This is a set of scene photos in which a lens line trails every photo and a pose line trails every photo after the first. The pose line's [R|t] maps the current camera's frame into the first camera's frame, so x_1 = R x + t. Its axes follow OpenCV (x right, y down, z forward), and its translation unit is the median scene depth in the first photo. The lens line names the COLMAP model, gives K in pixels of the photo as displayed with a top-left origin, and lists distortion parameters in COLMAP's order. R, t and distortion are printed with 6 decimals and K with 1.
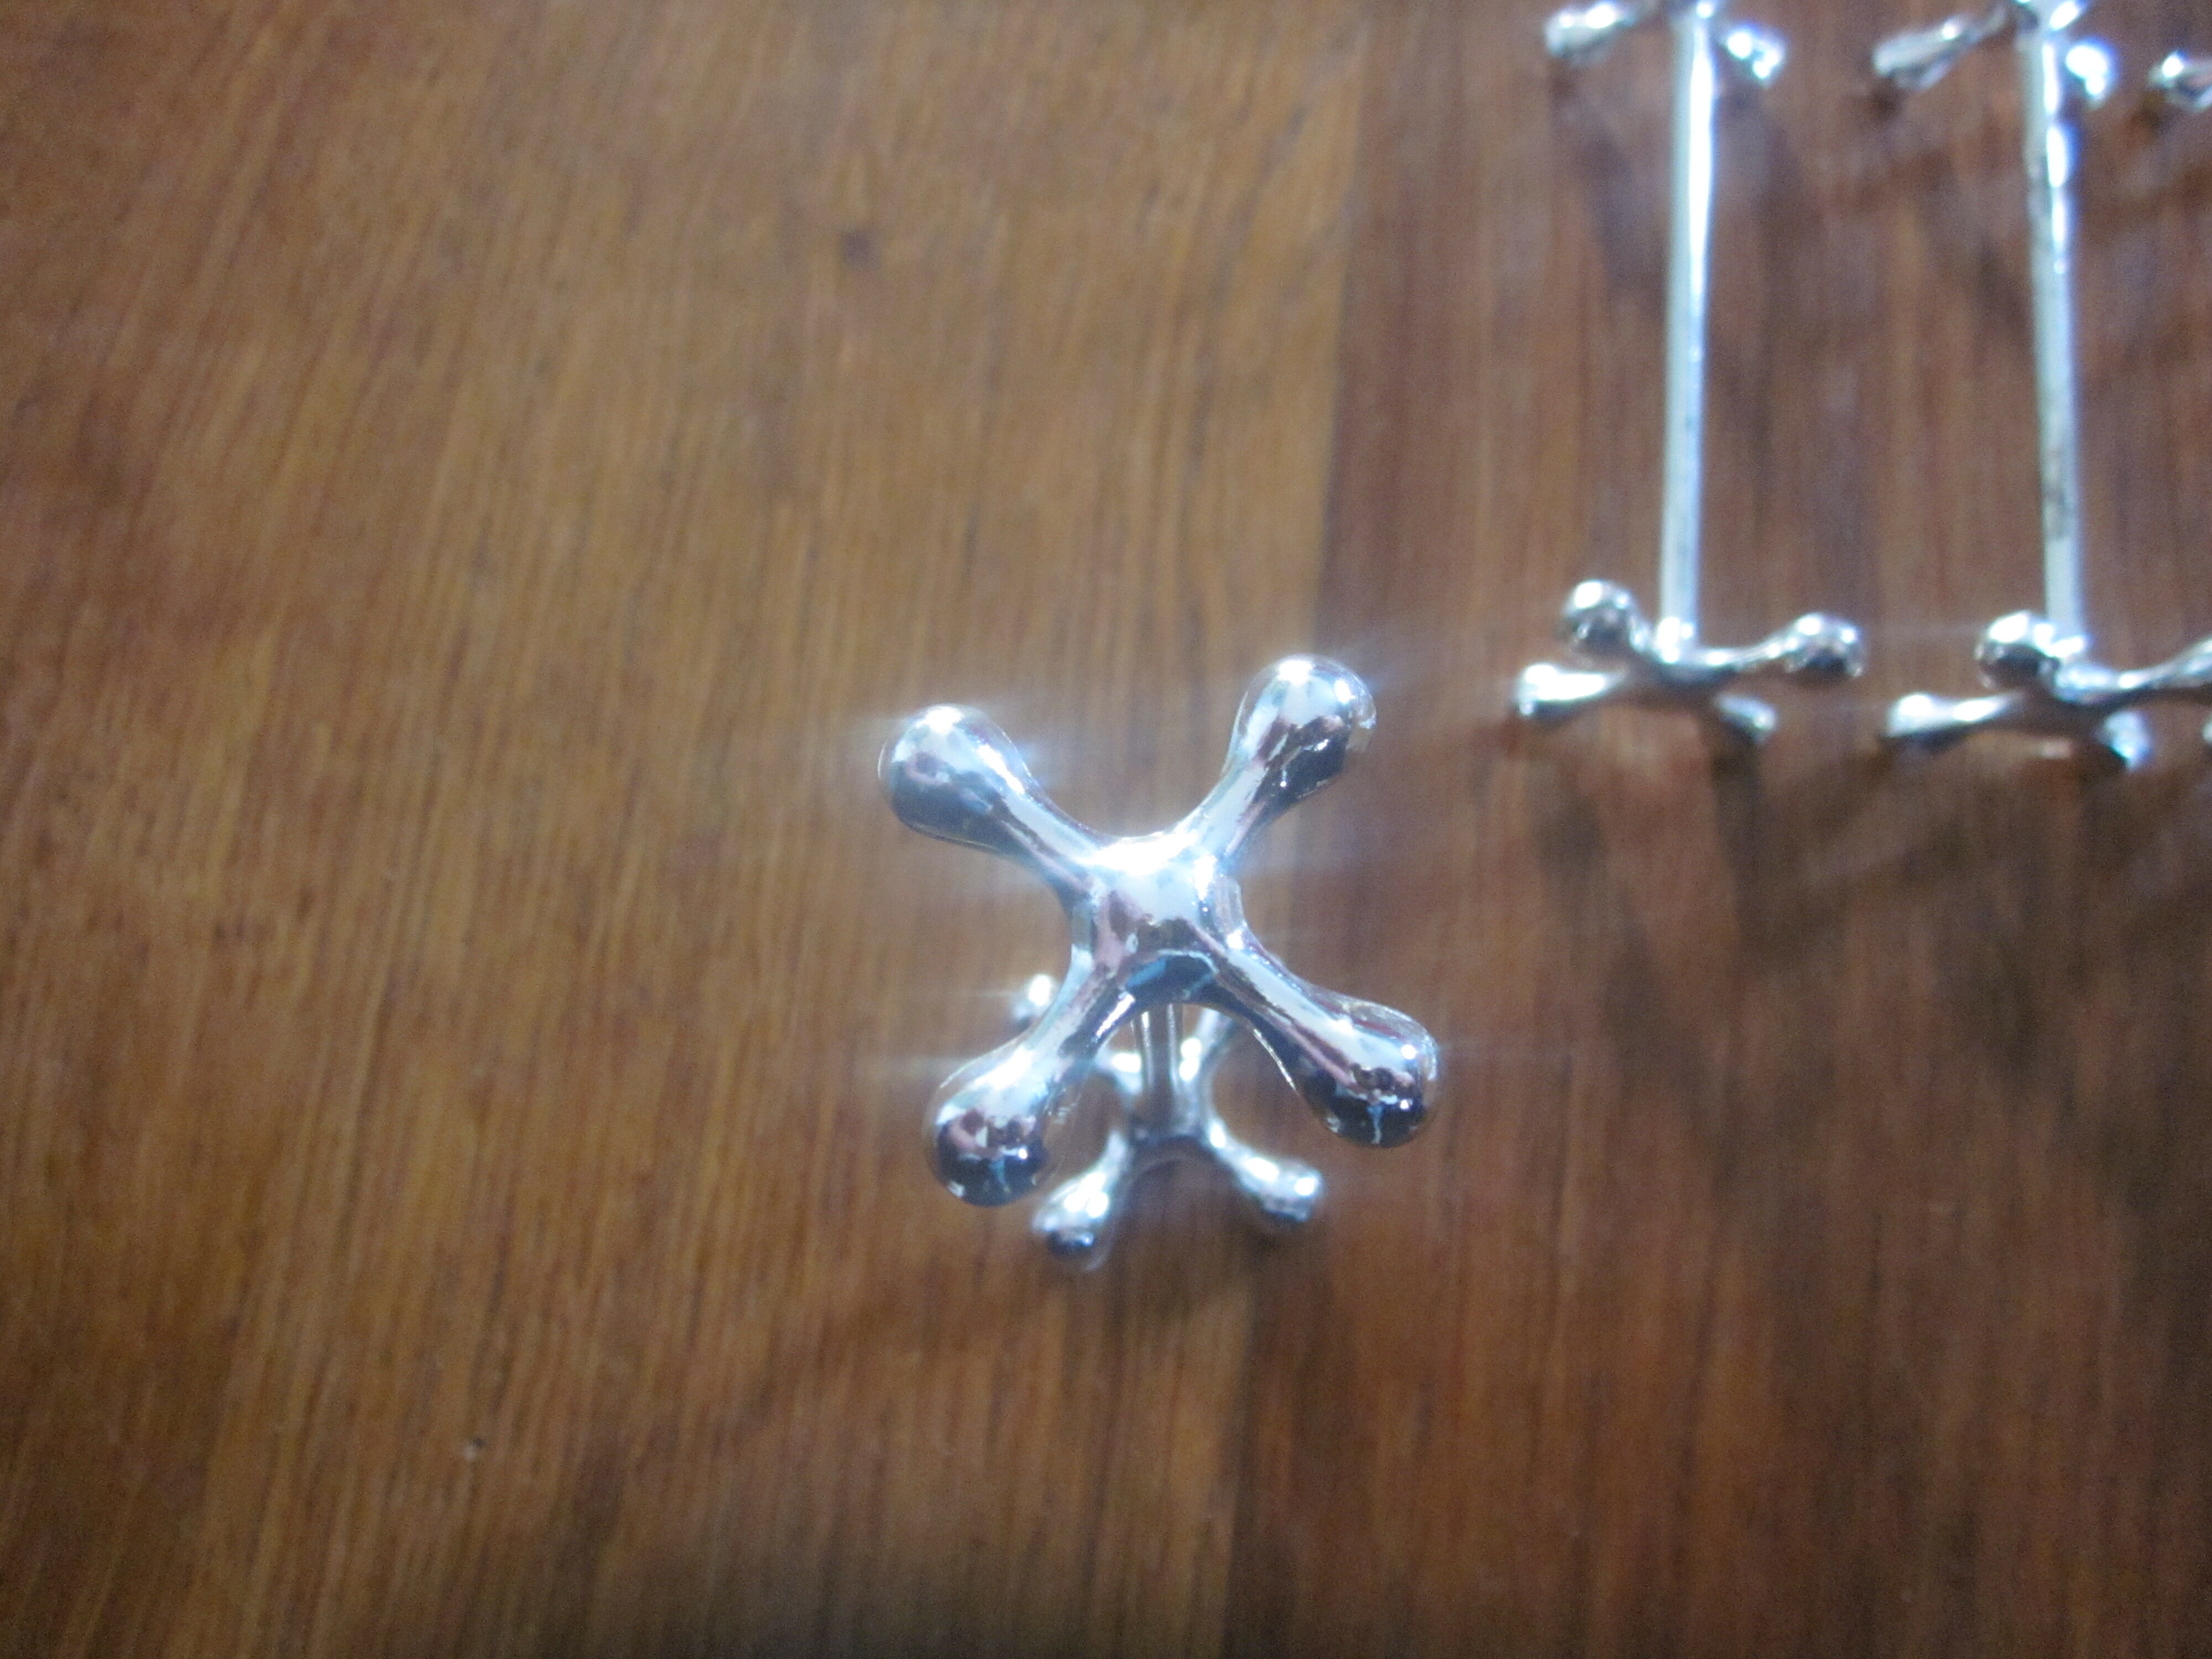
lens RADIAL K [[1802.1, 0, 1106.0], [0, 1802.1, 829.5], [0, 0, 1]] dist [-0.005515, -0.012277]
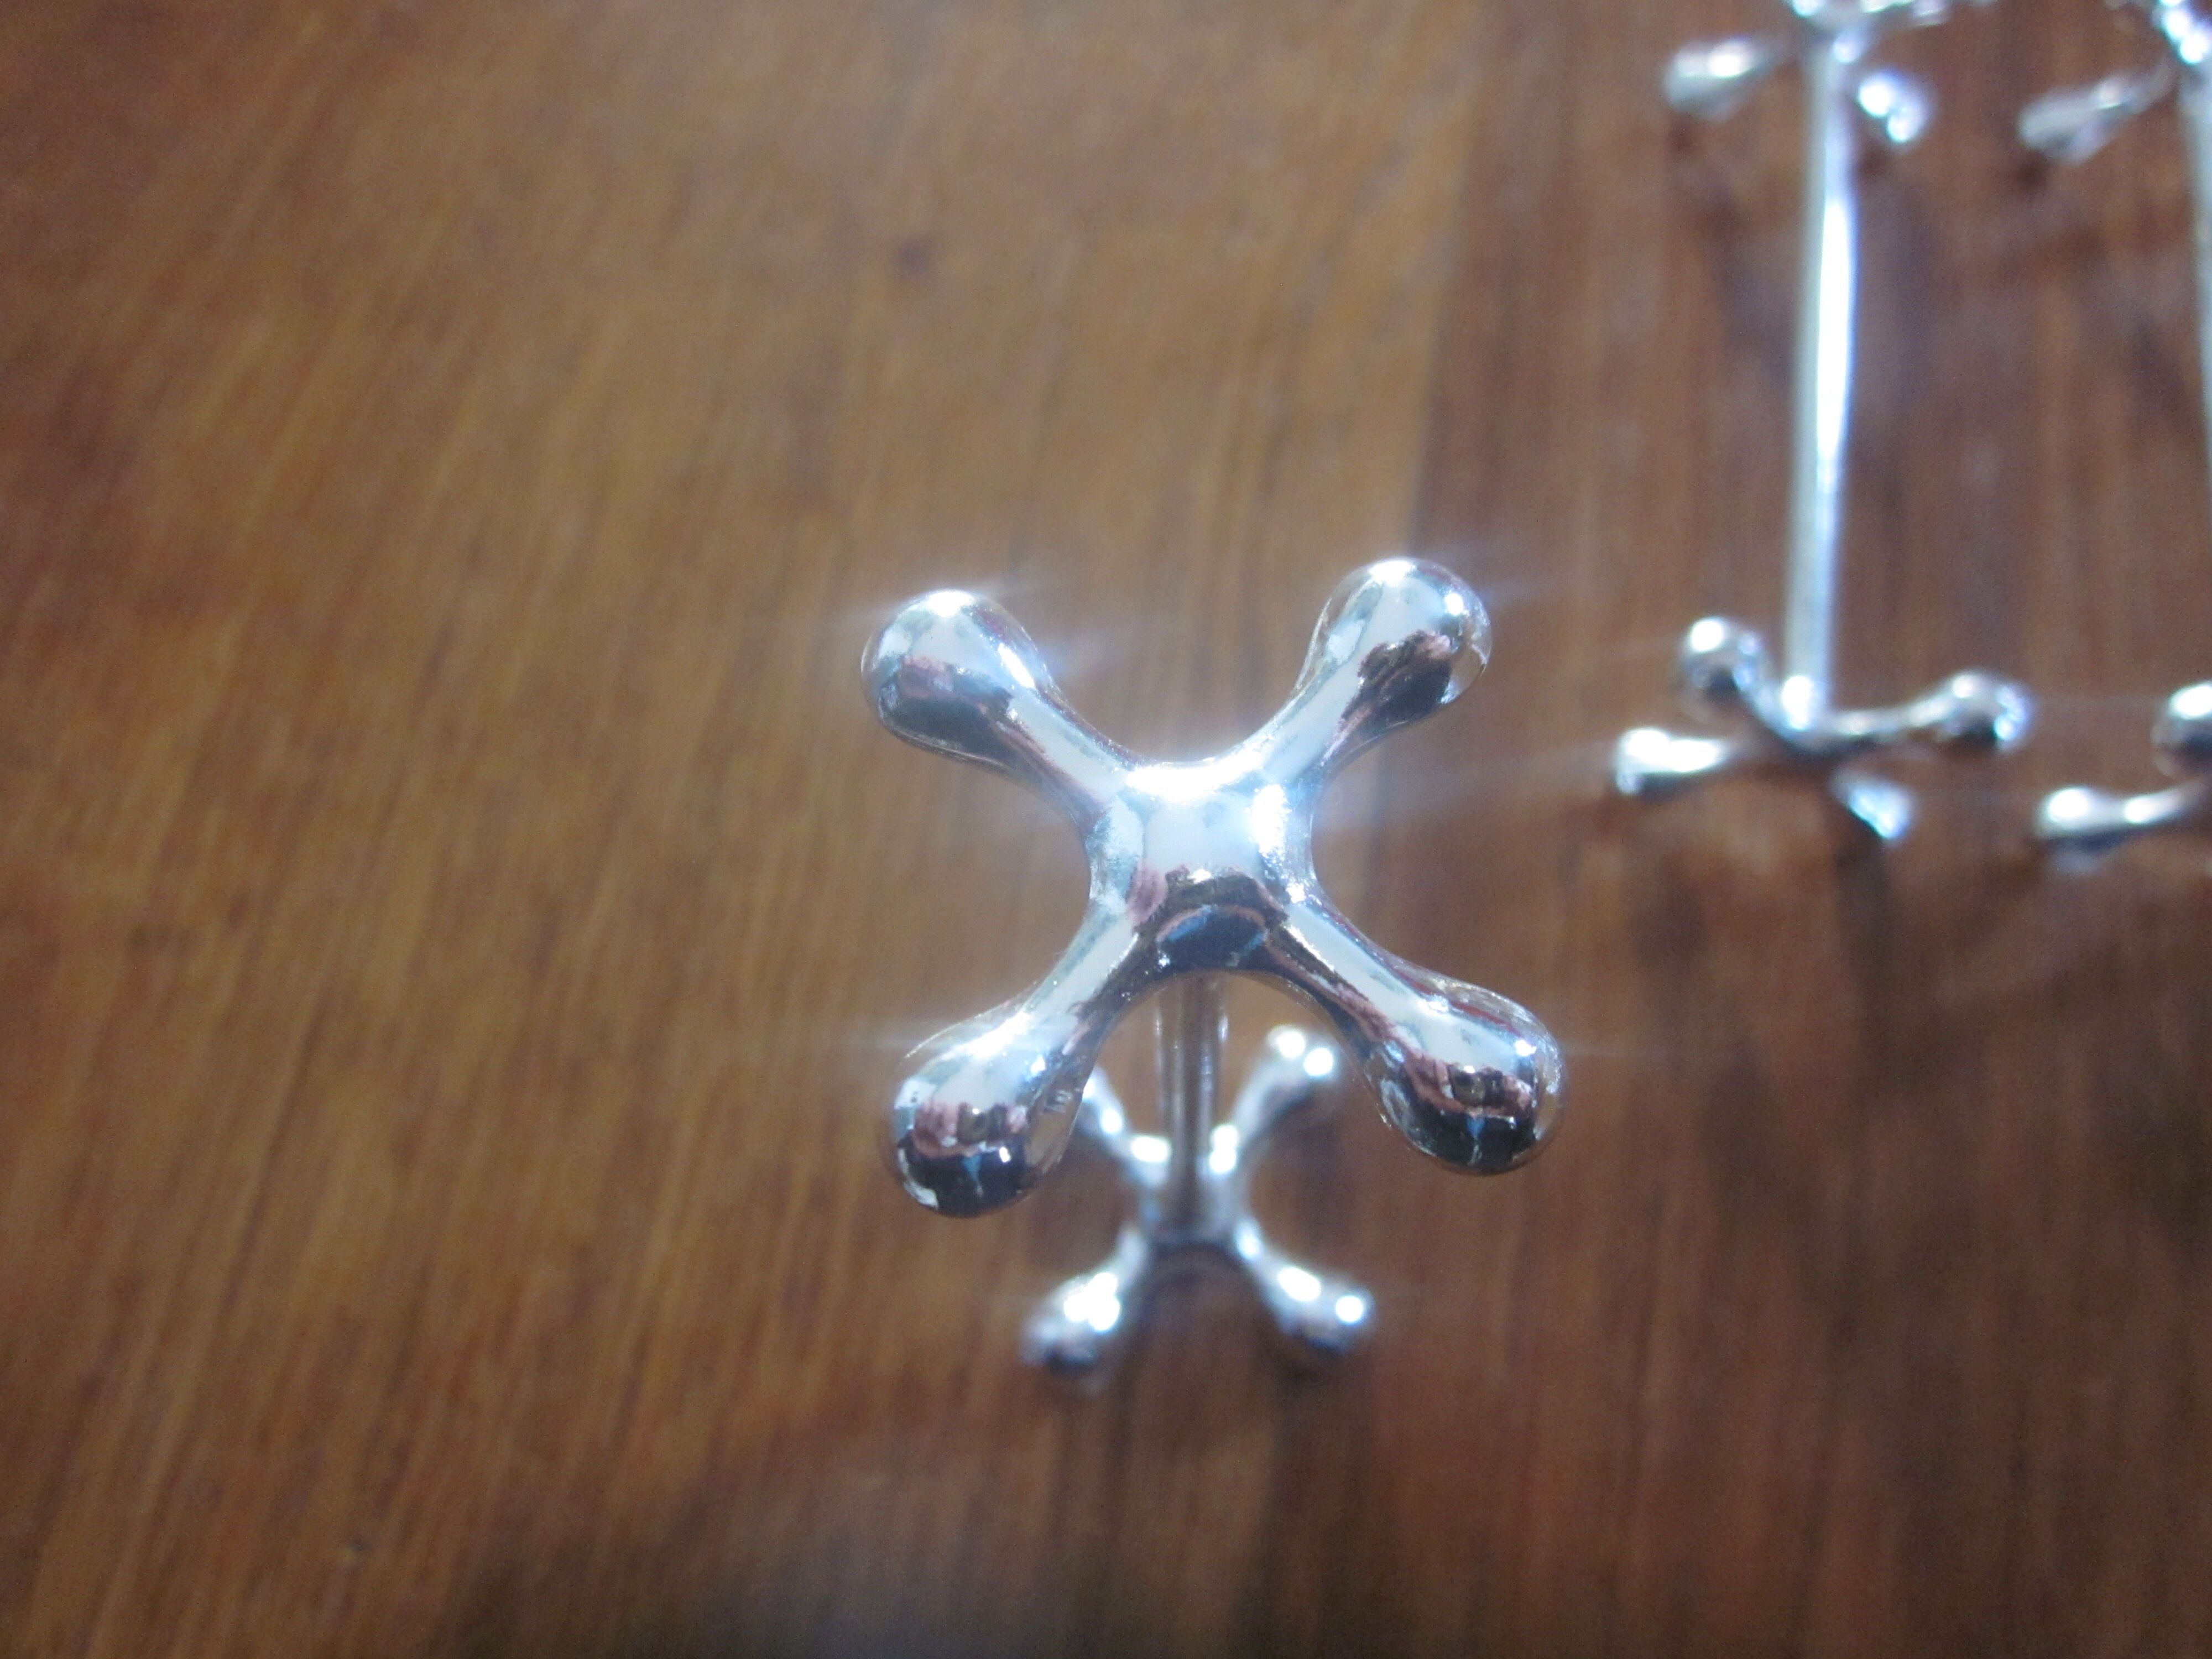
lens RADIAL K [[1810.9, 0, 1106.0], [0, 1810.9, 829.5], [0, 0, 1]] dist [-0.019748, 0.008621]
pose [[0.997716, 0.062669, -0.025190, 0.002925], [-0.064868, 0.992983, -0.098875, 0.061690], [0.018817, 0.100283, 0.994781, 0.118348]]
